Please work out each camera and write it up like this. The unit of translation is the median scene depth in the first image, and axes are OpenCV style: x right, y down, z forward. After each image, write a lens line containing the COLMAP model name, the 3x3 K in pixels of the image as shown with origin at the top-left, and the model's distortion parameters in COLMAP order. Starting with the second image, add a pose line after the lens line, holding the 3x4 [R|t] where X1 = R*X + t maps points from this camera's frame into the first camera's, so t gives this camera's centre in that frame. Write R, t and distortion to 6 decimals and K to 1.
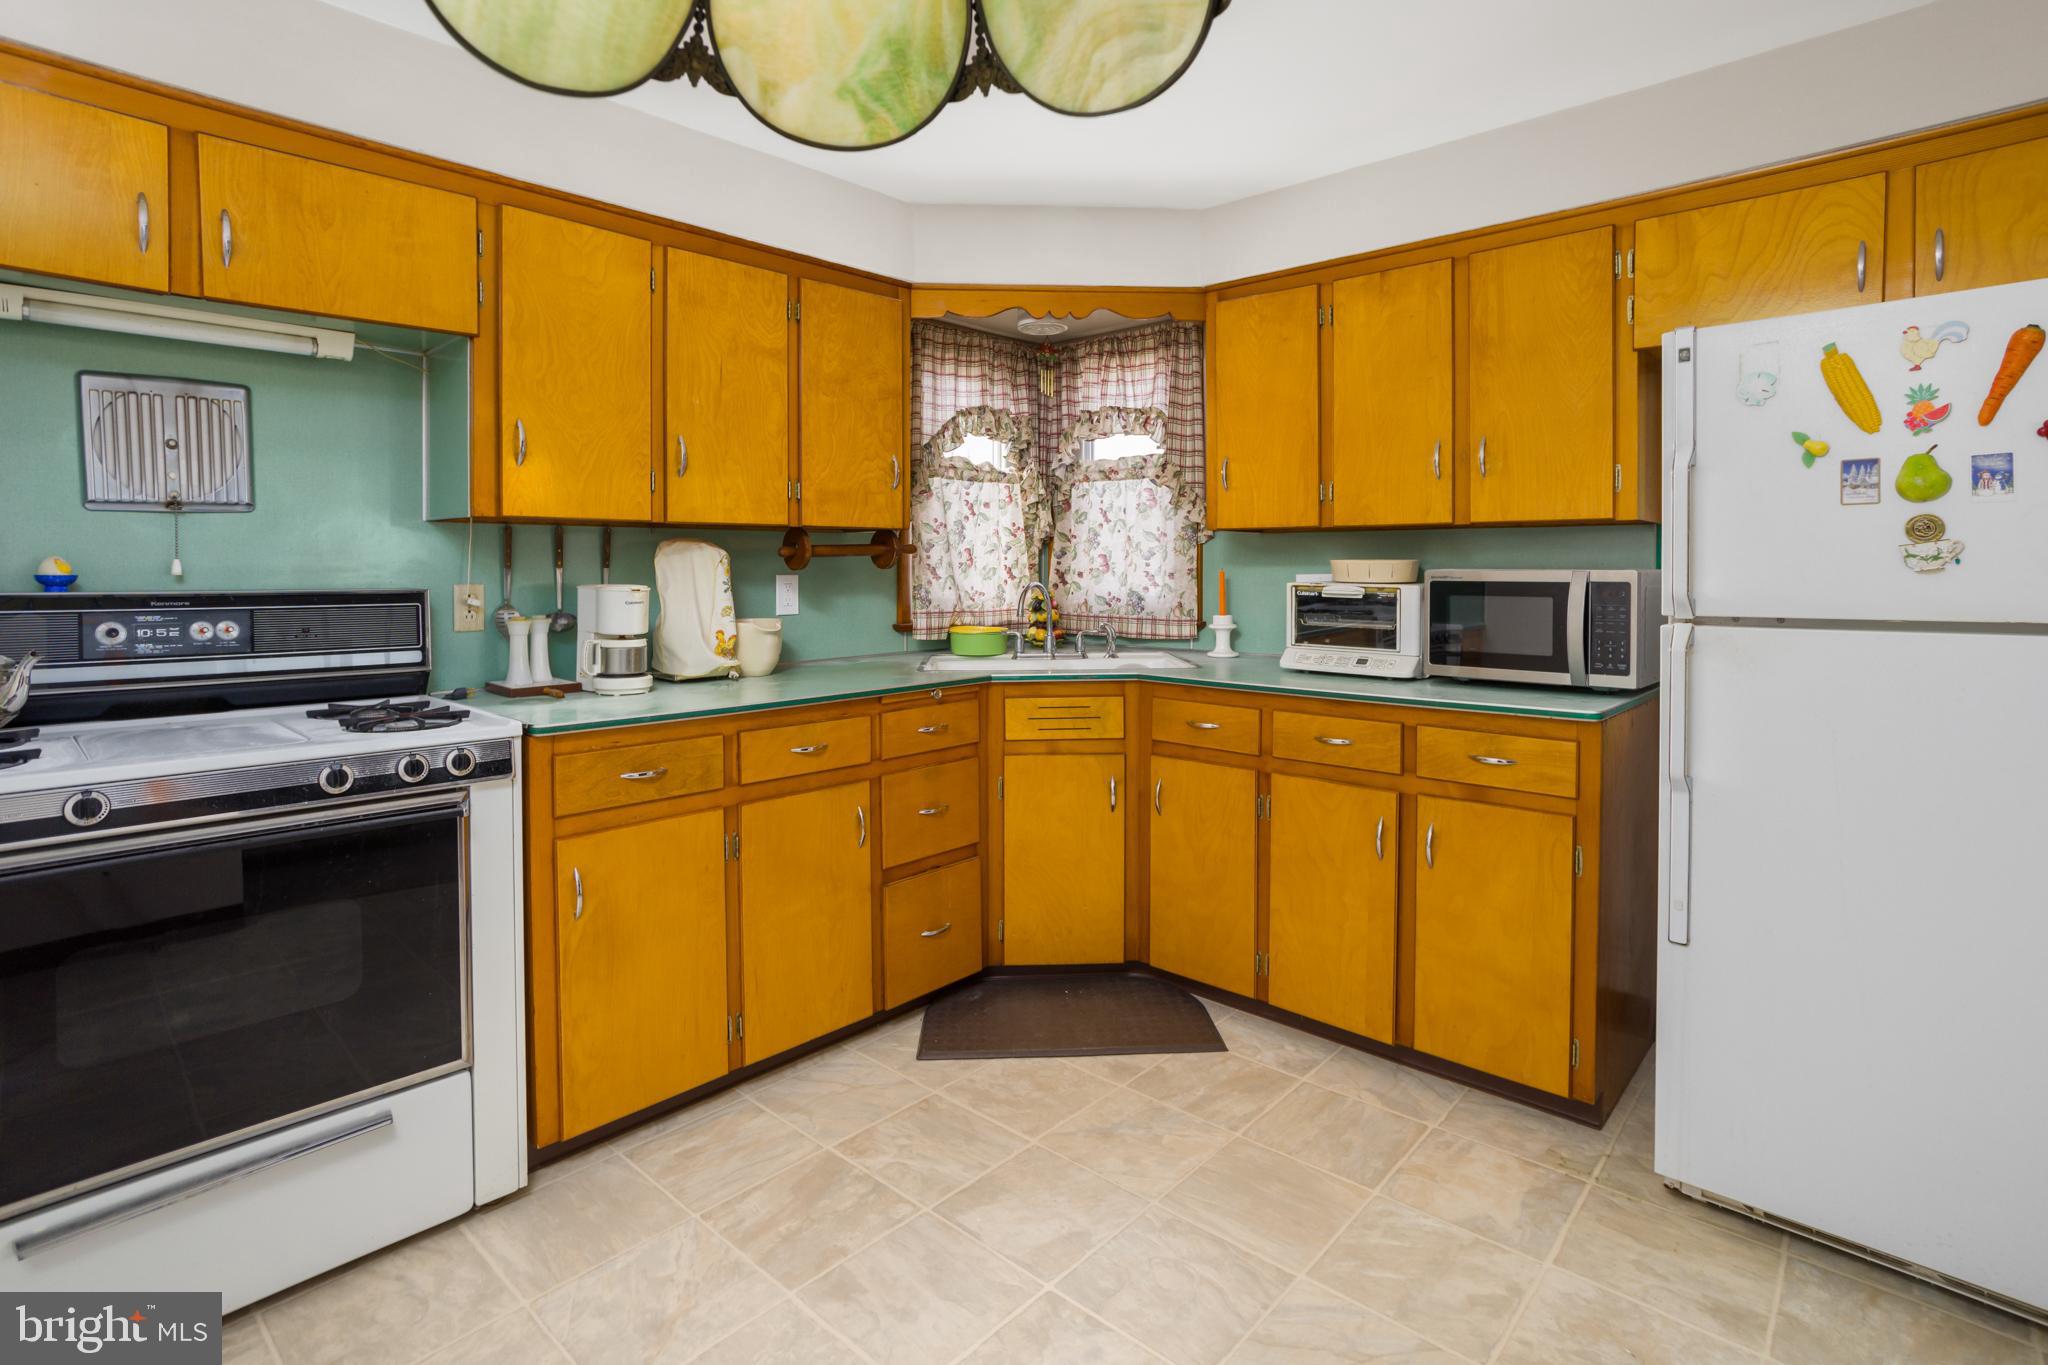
lens RADIAL K [[1030.8, 0, 1024.6], [0, 1030.8, 586.4], [0, 0, 1]] dist [-0.034217, 0.020030]
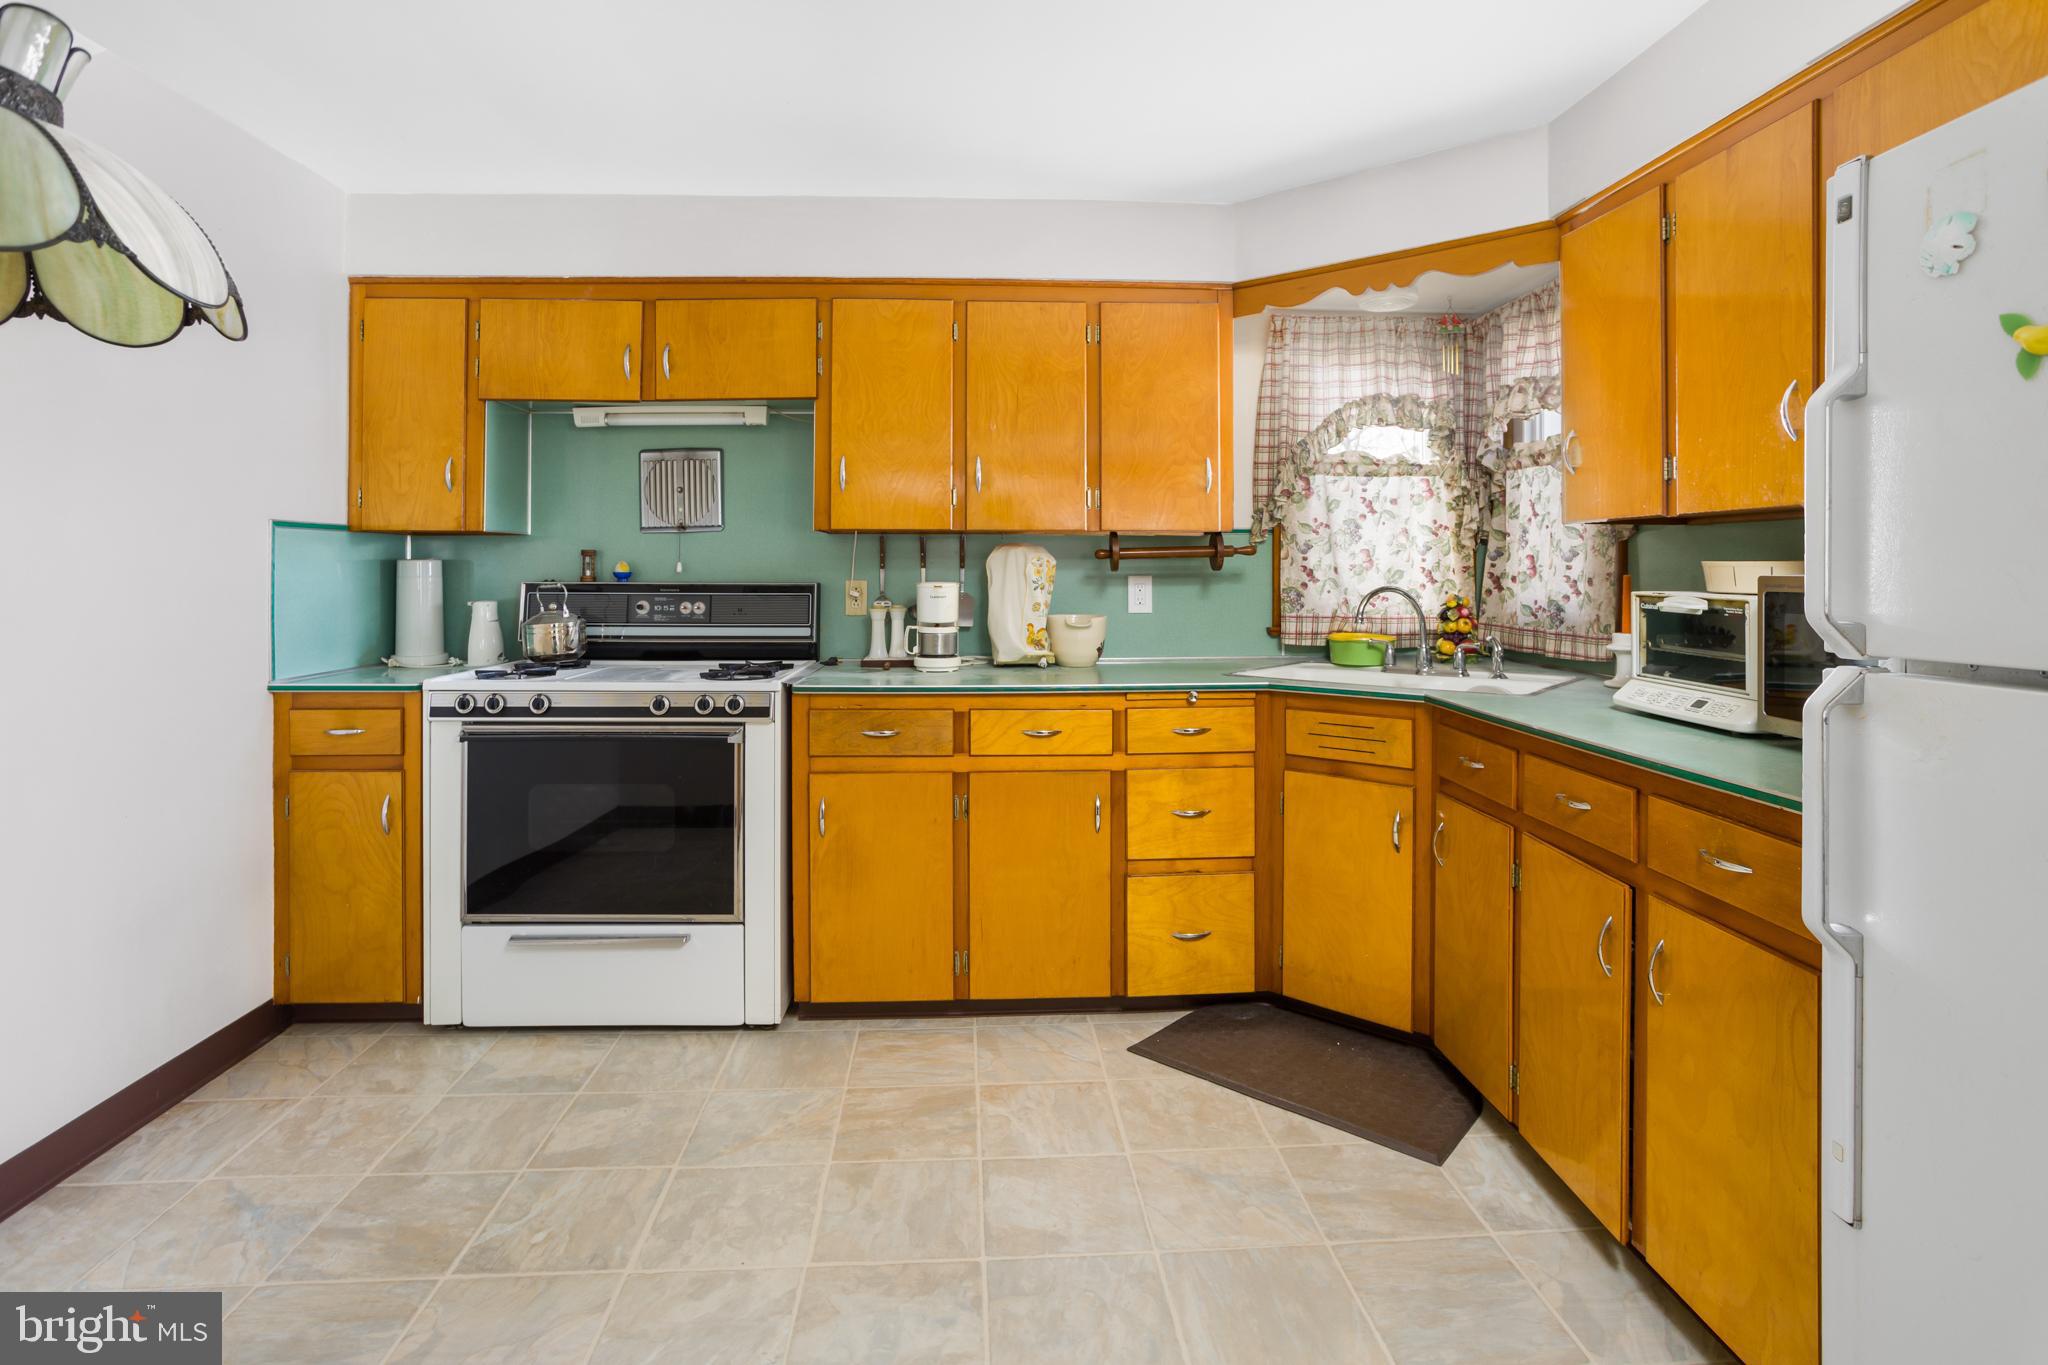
lens RADIAL K [[1030.8, 0, 1018.3], [0, 1030.8, 569.3], [0, 0, 1]] dist [-0.034217, 0.020030]
pose [[0.712246, 0.002175, -0.701926, 0.553119], [-0.016428, 0.999773, -0.013572, -0.002382], [0.701738, 0.021198, 0.712120, 0.191454]]
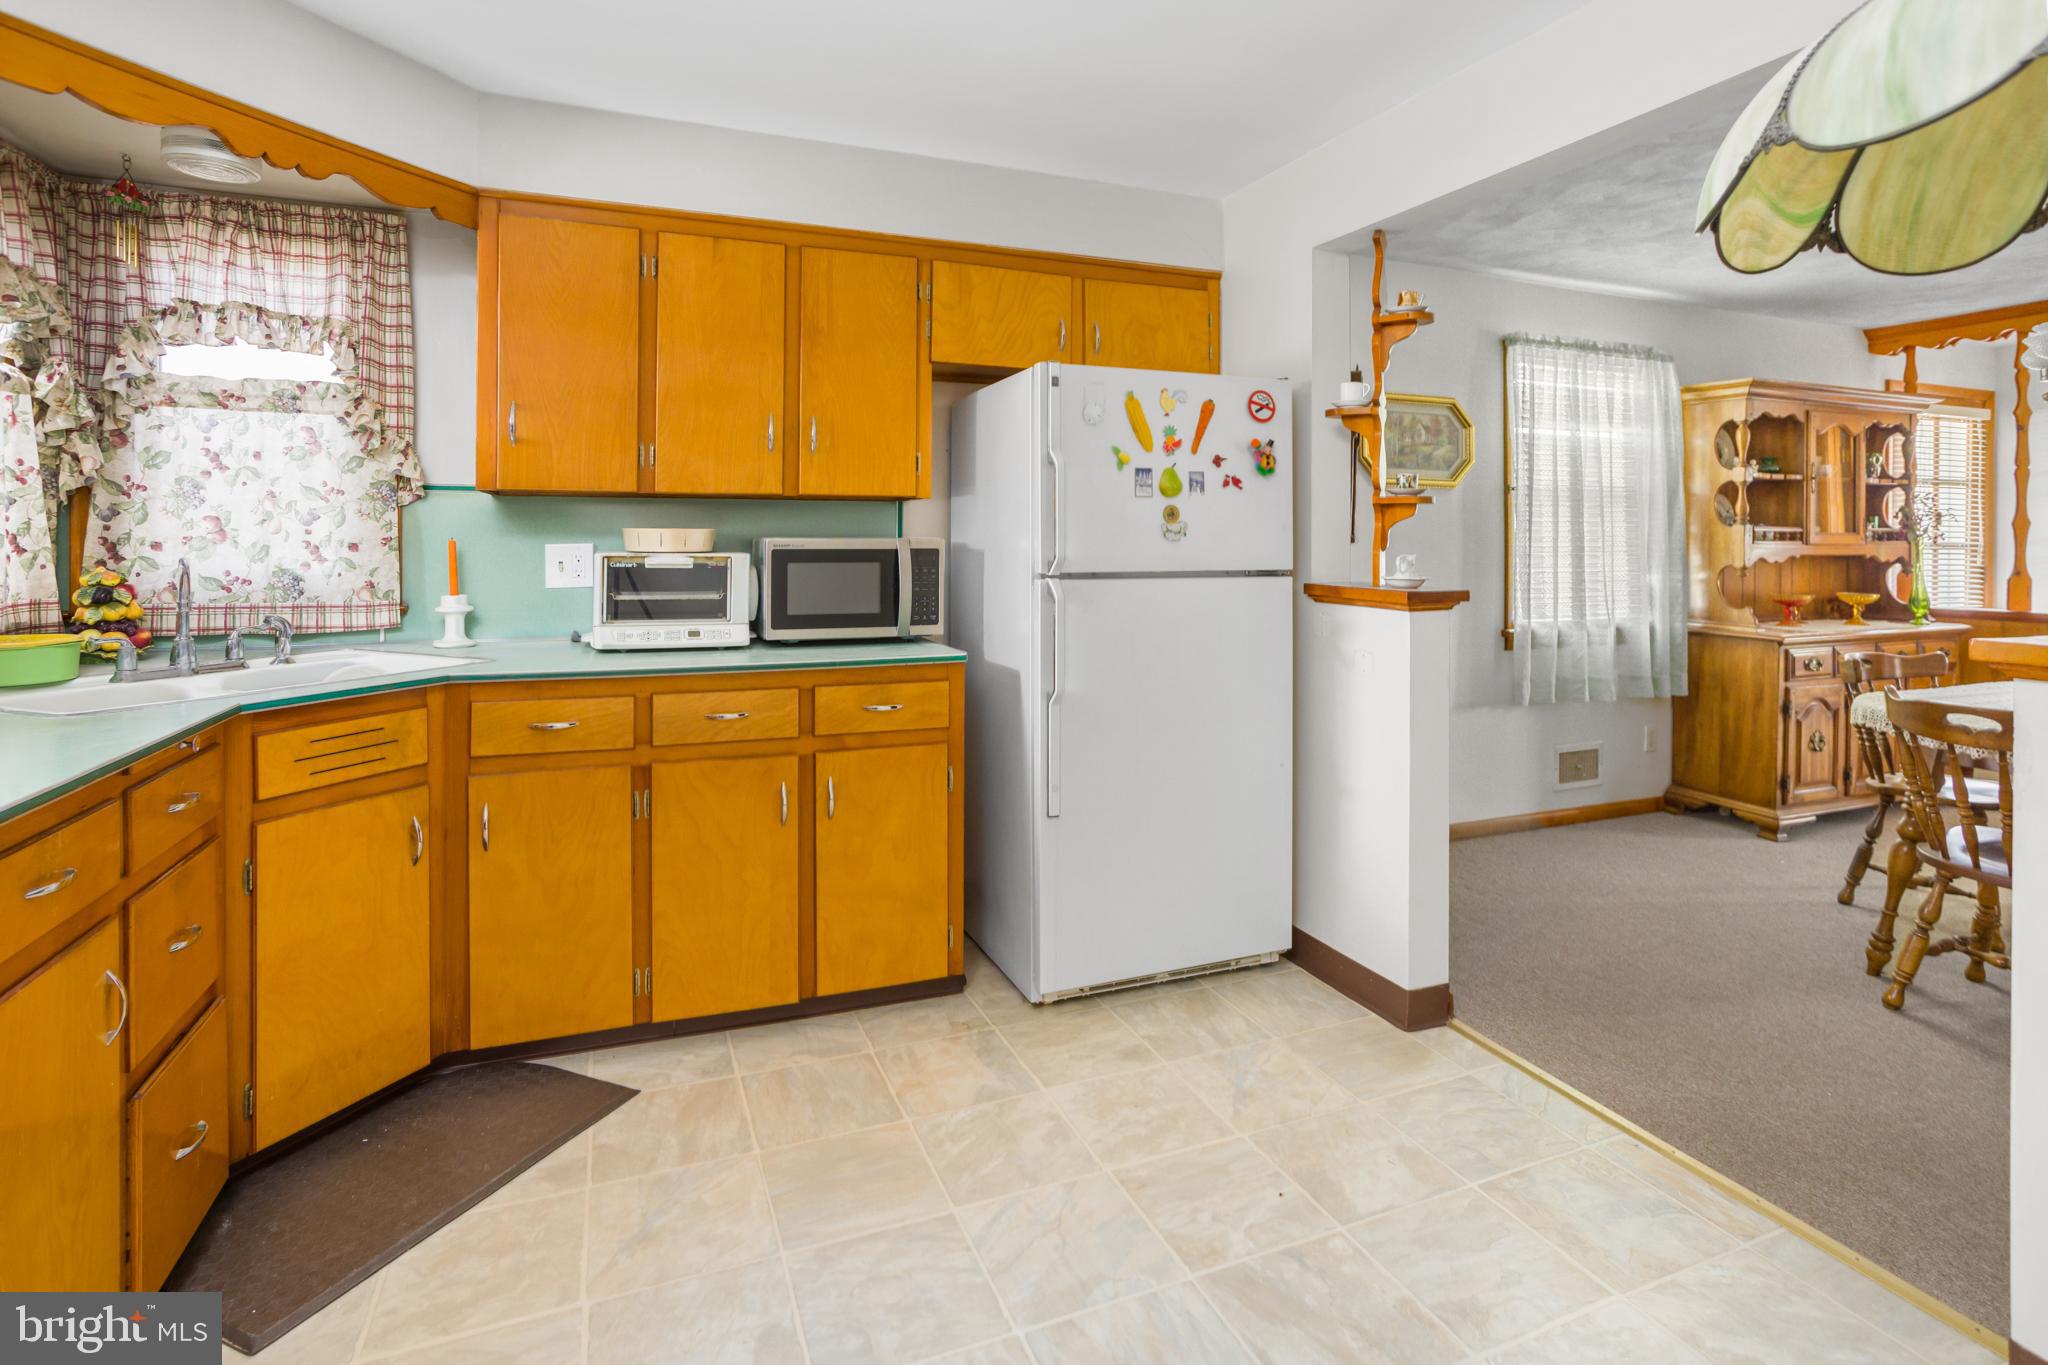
lens RADIAL K [[1030.8, 0, 1045.6], [0, 1030.8, 548.8], [0, 0, 1]] dist [-0.034217, 0.020030]
pose [[0.421807, -0.004774, 0.906673, -0.461795], [0.013339, 0.999911, -0.000940, -0.002092], [-0.906588, 0.012490, 0.421833, 0.333461]]
